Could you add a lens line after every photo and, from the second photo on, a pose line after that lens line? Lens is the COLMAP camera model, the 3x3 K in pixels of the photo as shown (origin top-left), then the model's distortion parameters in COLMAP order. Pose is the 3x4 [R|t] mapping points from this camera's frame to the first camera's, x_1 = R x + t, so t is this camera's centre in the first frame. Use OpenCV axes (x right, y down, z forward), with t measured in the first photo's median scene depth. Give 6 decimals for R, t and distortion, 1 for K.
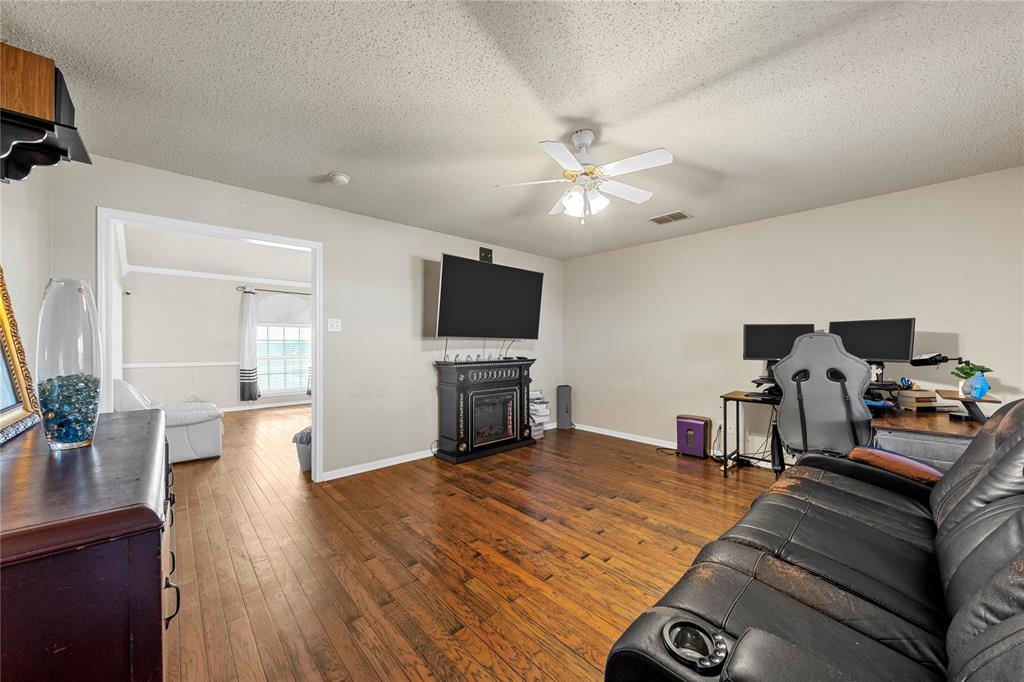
lens RADIAL K [[374.0, 0, 512.3], [0, 374.0, 343.8], [0, 0, 1]] dist [-0.001502, -0.000142]
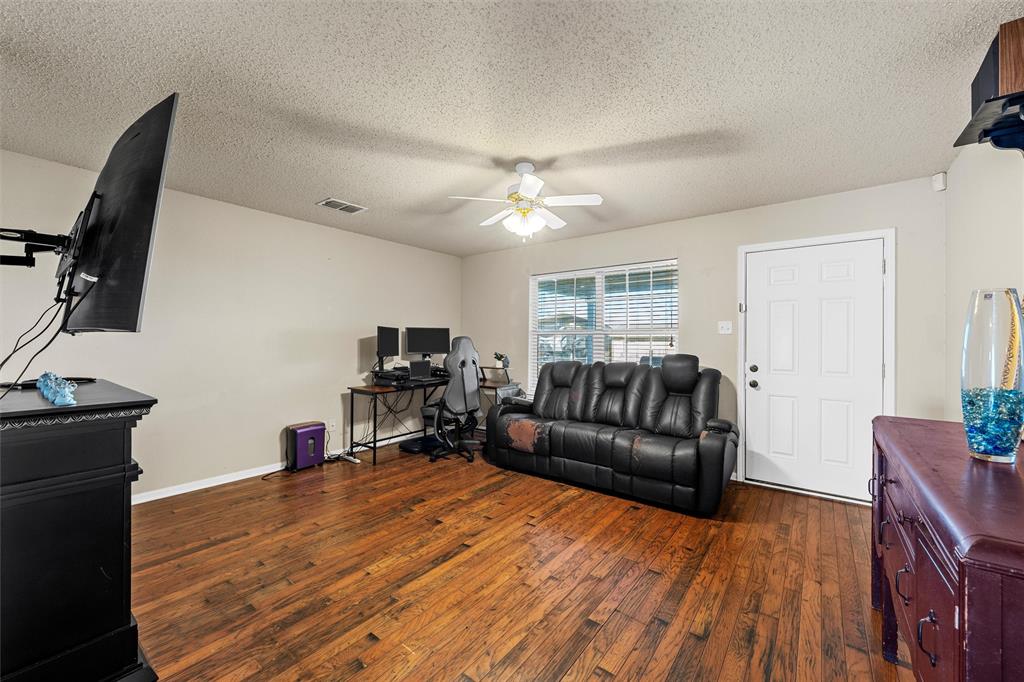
lens RADIAL K [[405.1, 0, 511.6], [0, 405.1, 337.8], [0, 0, 1]] dist [0.001045, 0.000200]
pose [[-0.174067, 0.003863, 0.984726, -0.911978], [-0.005558, 0.999973, -0.004905, -0.017053], [-0.984718, -0.006327, -0.174041, 1.101468]]
